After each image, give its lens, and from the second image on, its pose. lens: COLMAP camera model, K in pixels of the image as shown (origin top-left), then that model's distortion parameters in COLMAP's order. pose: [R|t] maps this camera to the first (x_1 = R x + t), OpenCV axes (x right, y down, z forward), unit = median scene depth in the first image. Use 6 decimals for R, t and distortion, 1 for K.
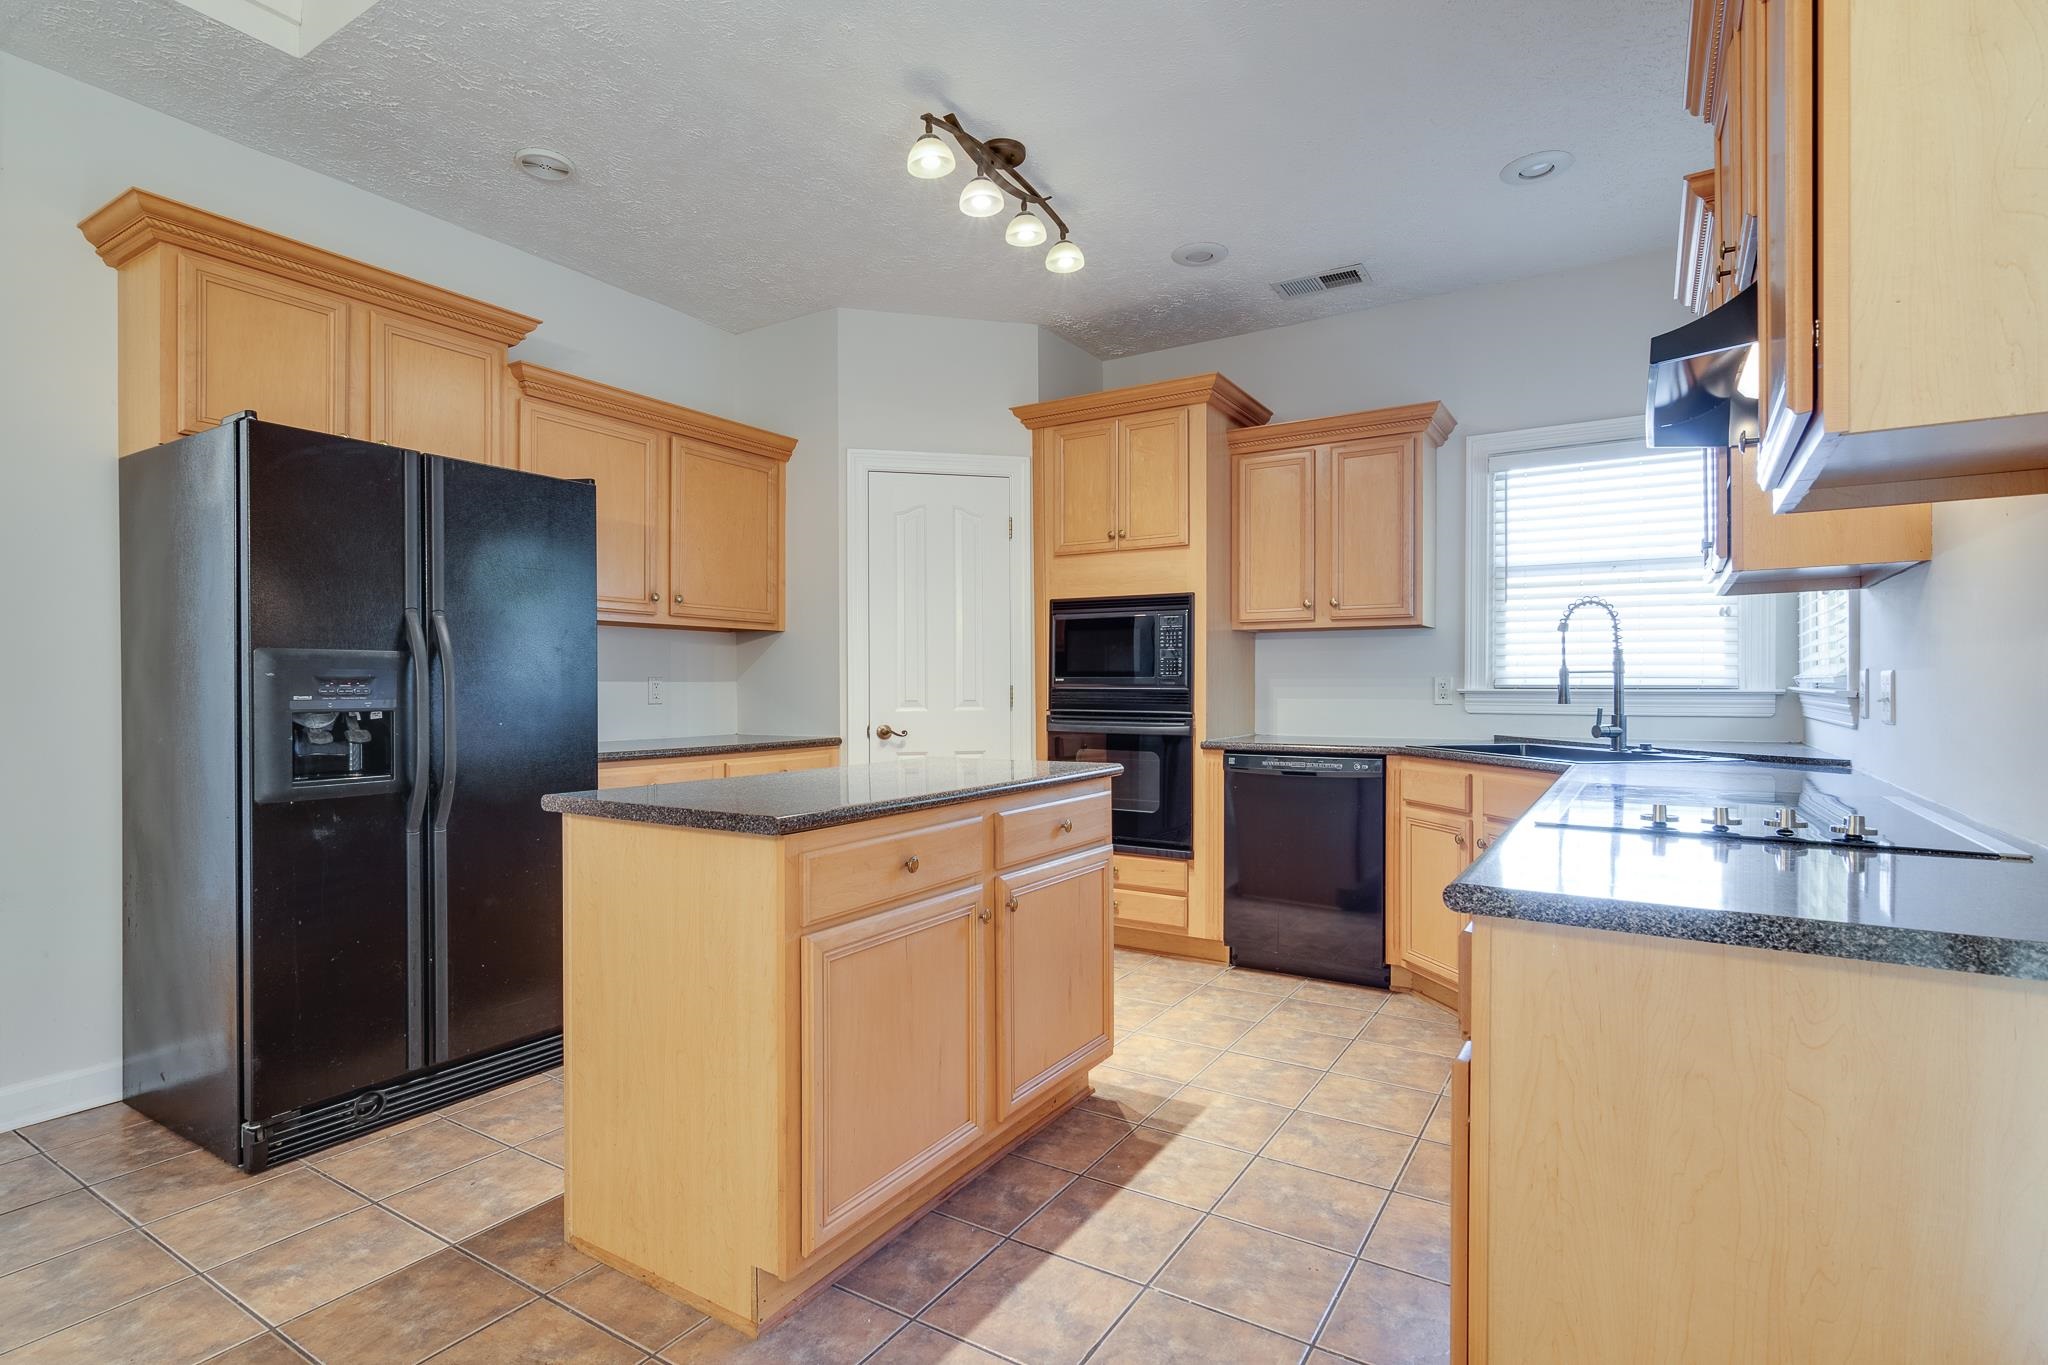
lens RADIAL K [[1001.1, 0, 1006.4], [0, 1001.1, 692.8], [0, 0, 1]] dist [-0.005311, 0.002718]
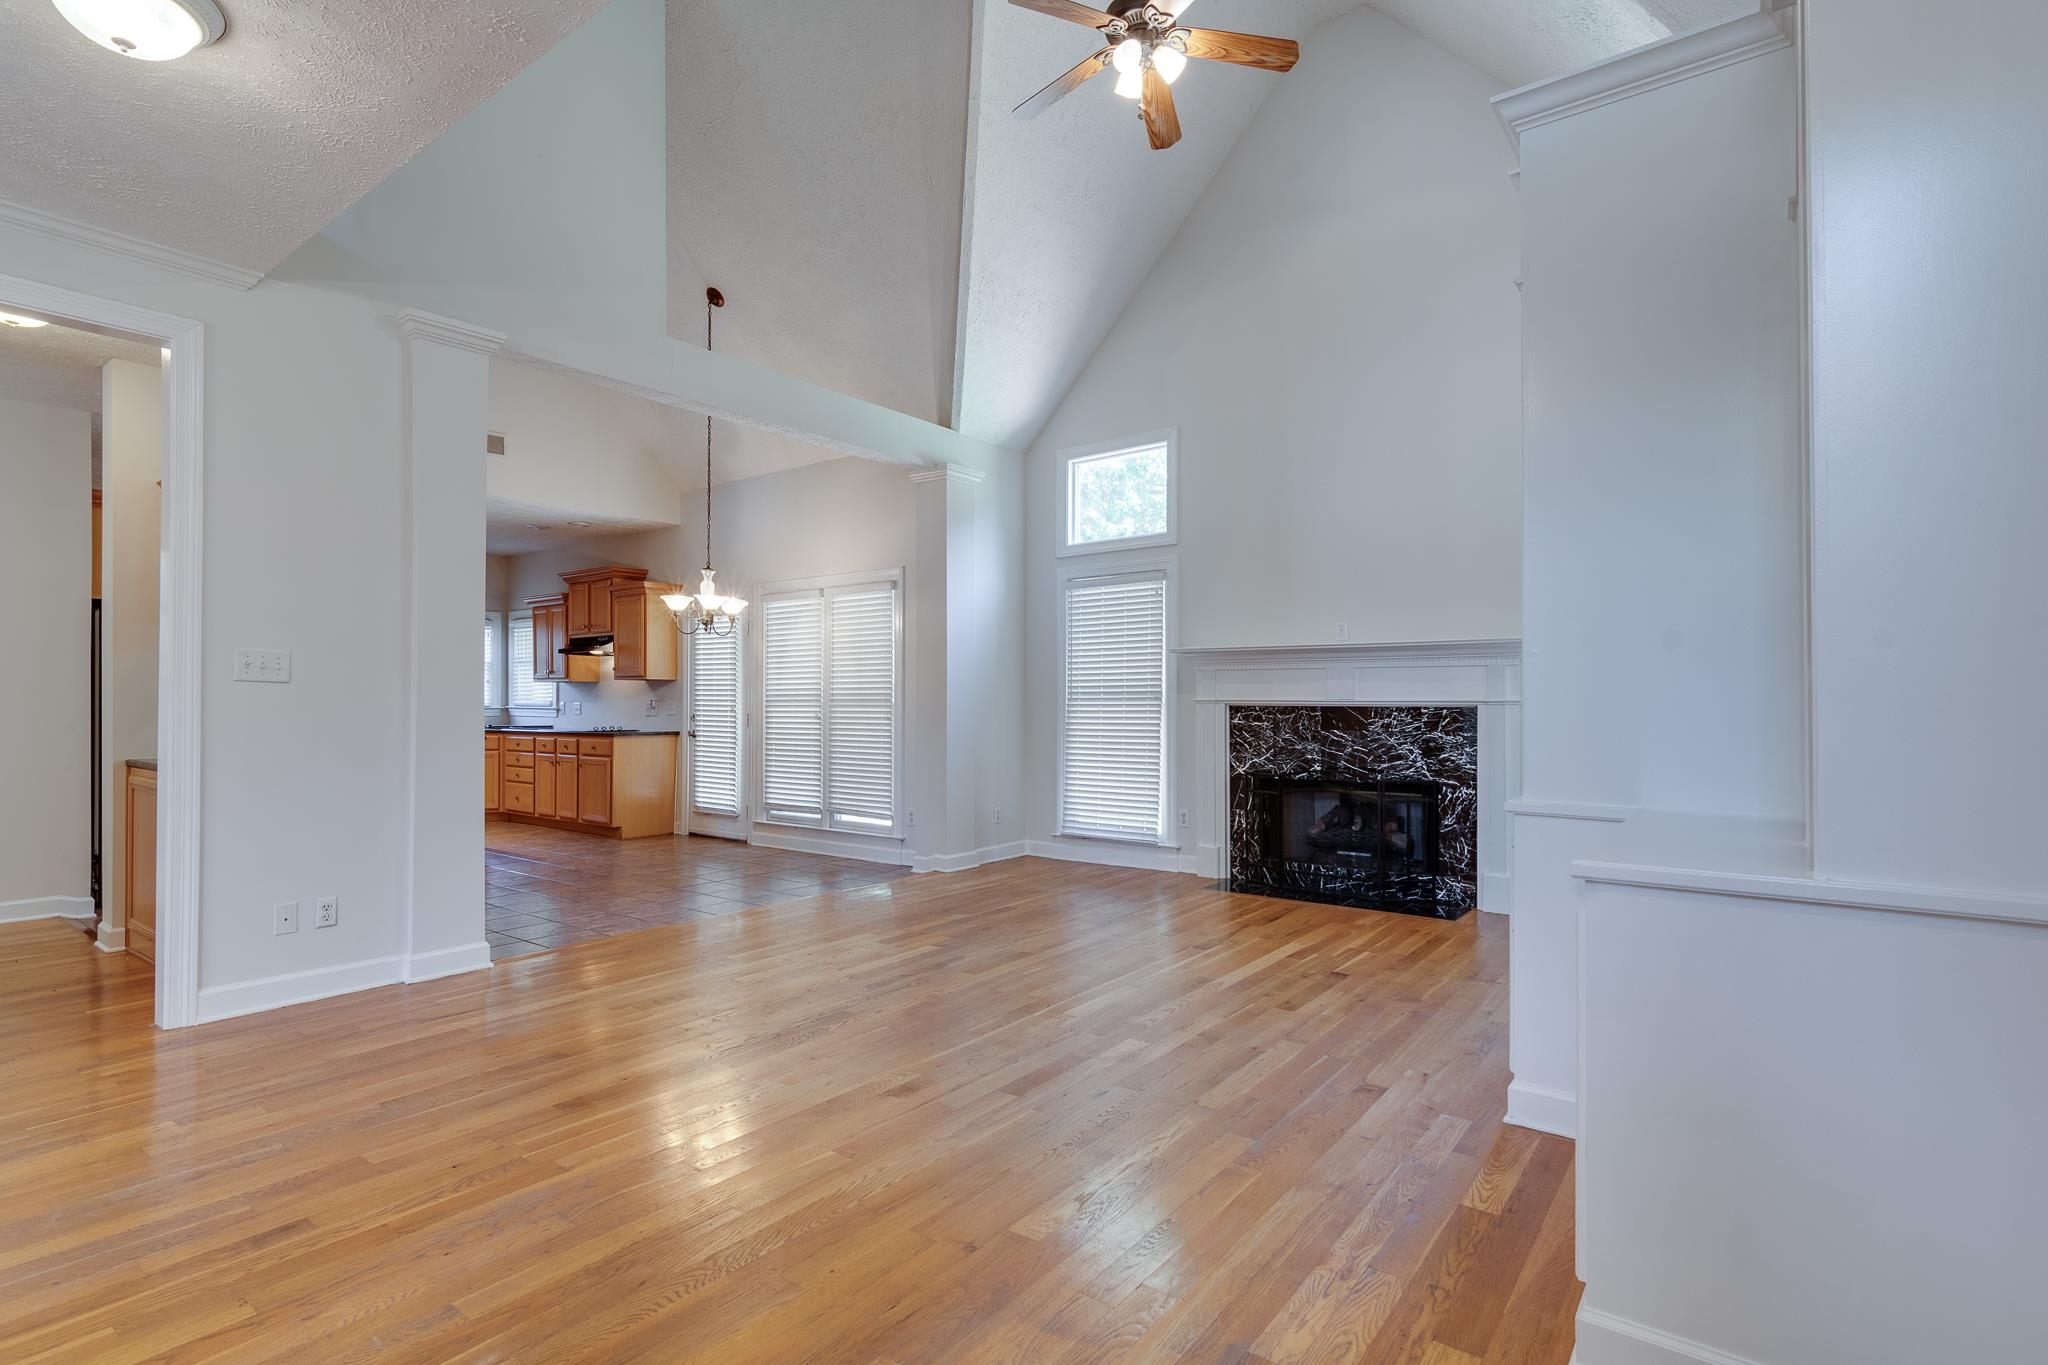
lens RADIAL K [[1001.1, 0, 1009.5], [0, 1001.1, 694.3], [0, 0, 1]] dist [-0.005311, 0.002718]
pose [[0.052343, 0.008961, 0.998589, -2.065628], [0.005635, 0.999941, -0.009269, -0.005204], [-0.998613, 0.006113, 0.052289, -0.680075]]
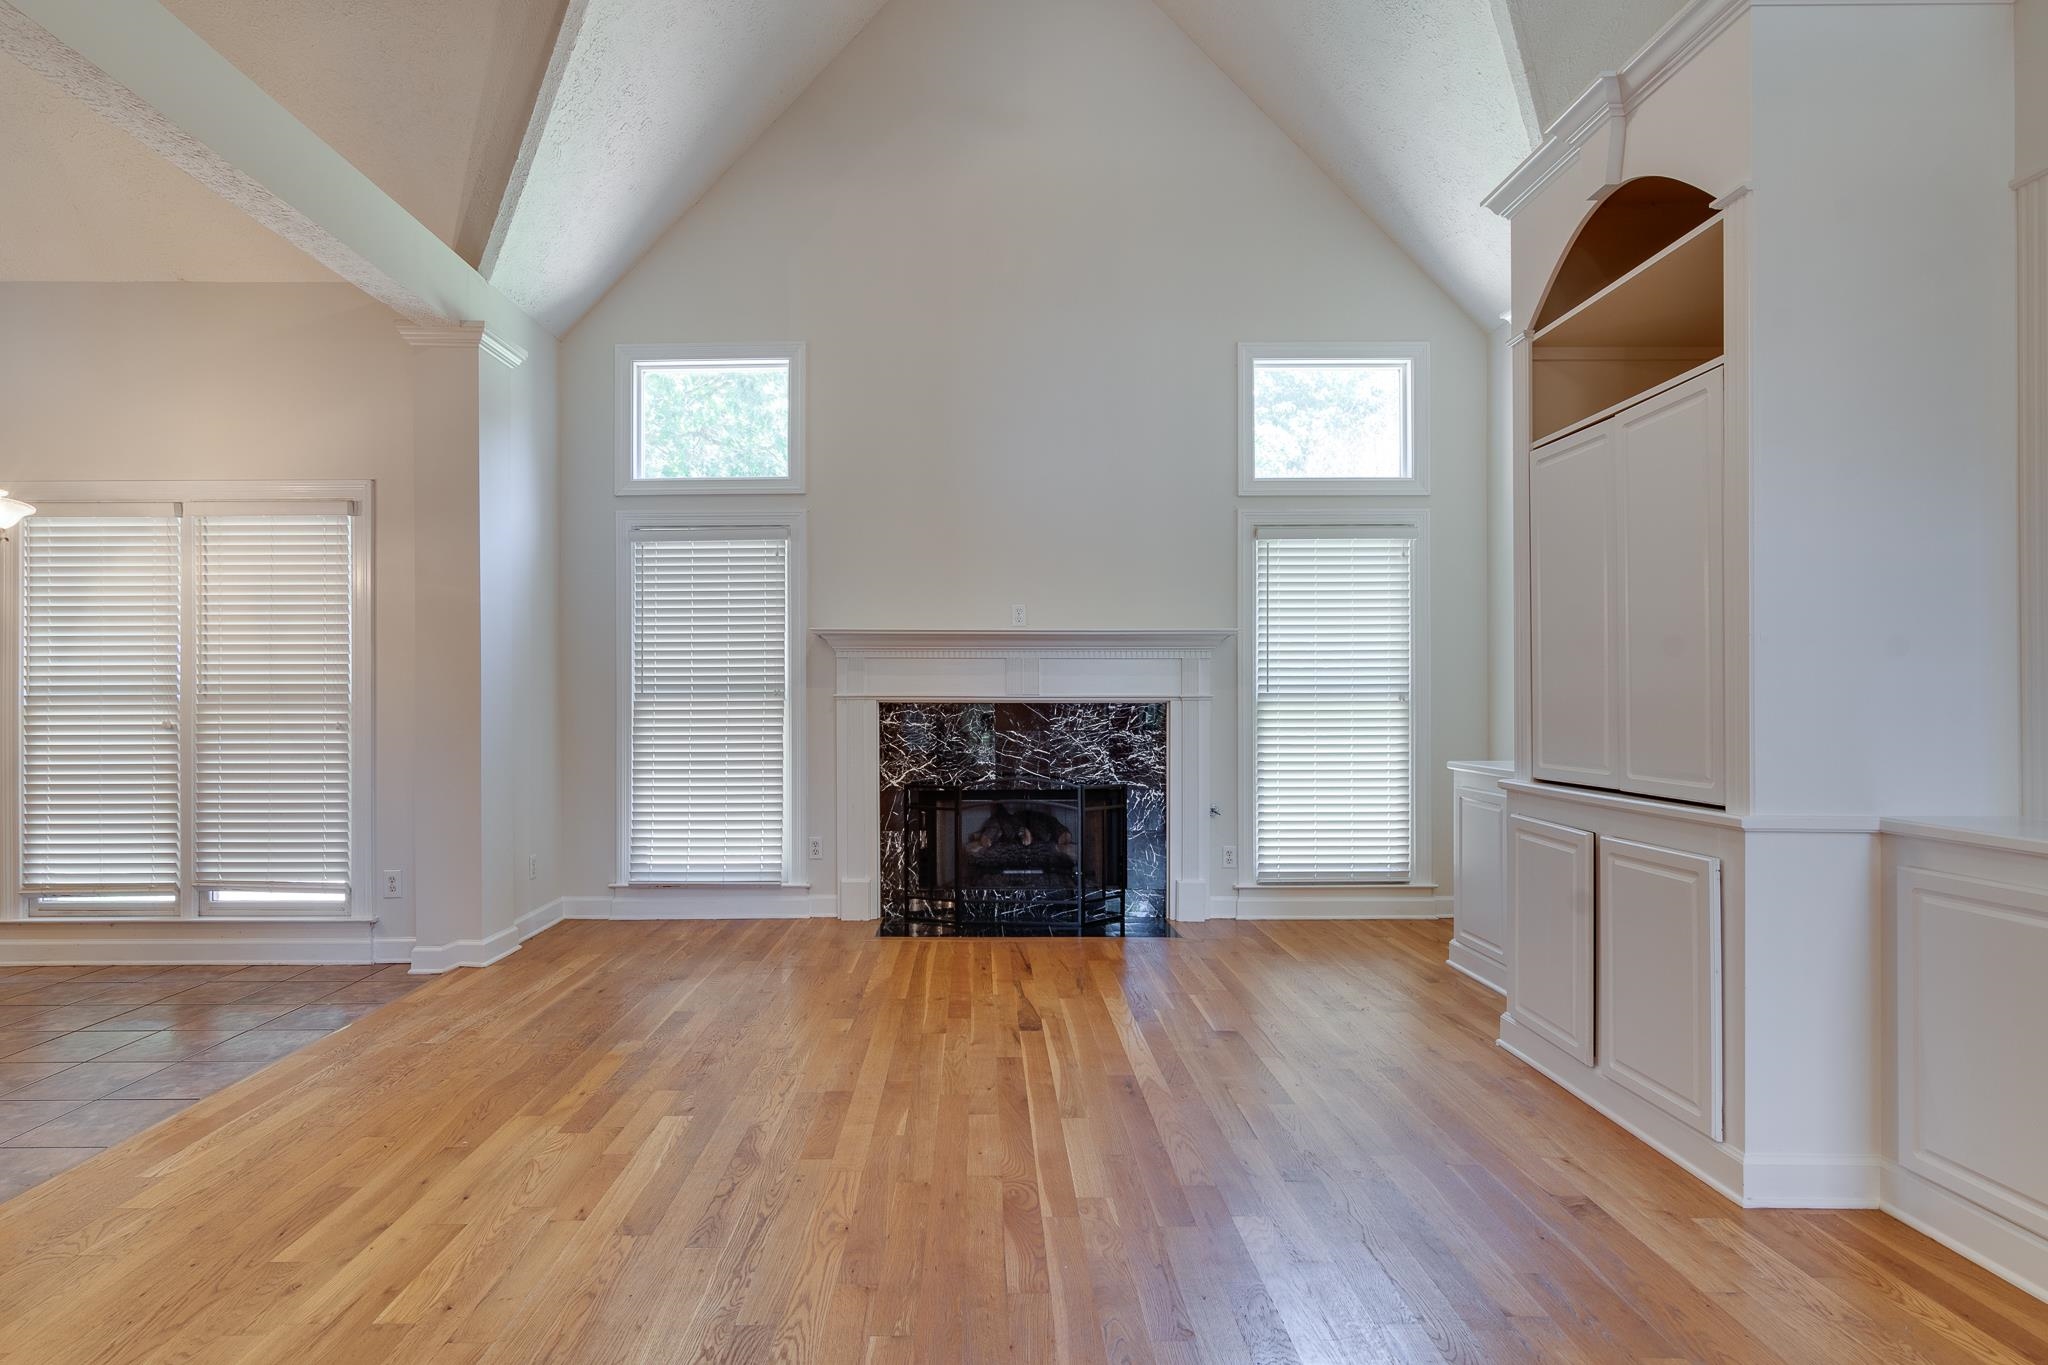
lens RADIAL K [[1001.1, 0, 959.6], [0, 1001.1, 704.3], [0, 0, 1]] dist [-0.005311, 0.002718]
pose [[-0.567965, 0.001795, 0.823051, -1.489624], [0.008541, 0.999957, 0.003713, -0.001486], [-0.823008, 0.009138, -0.567956, -0.247577]]
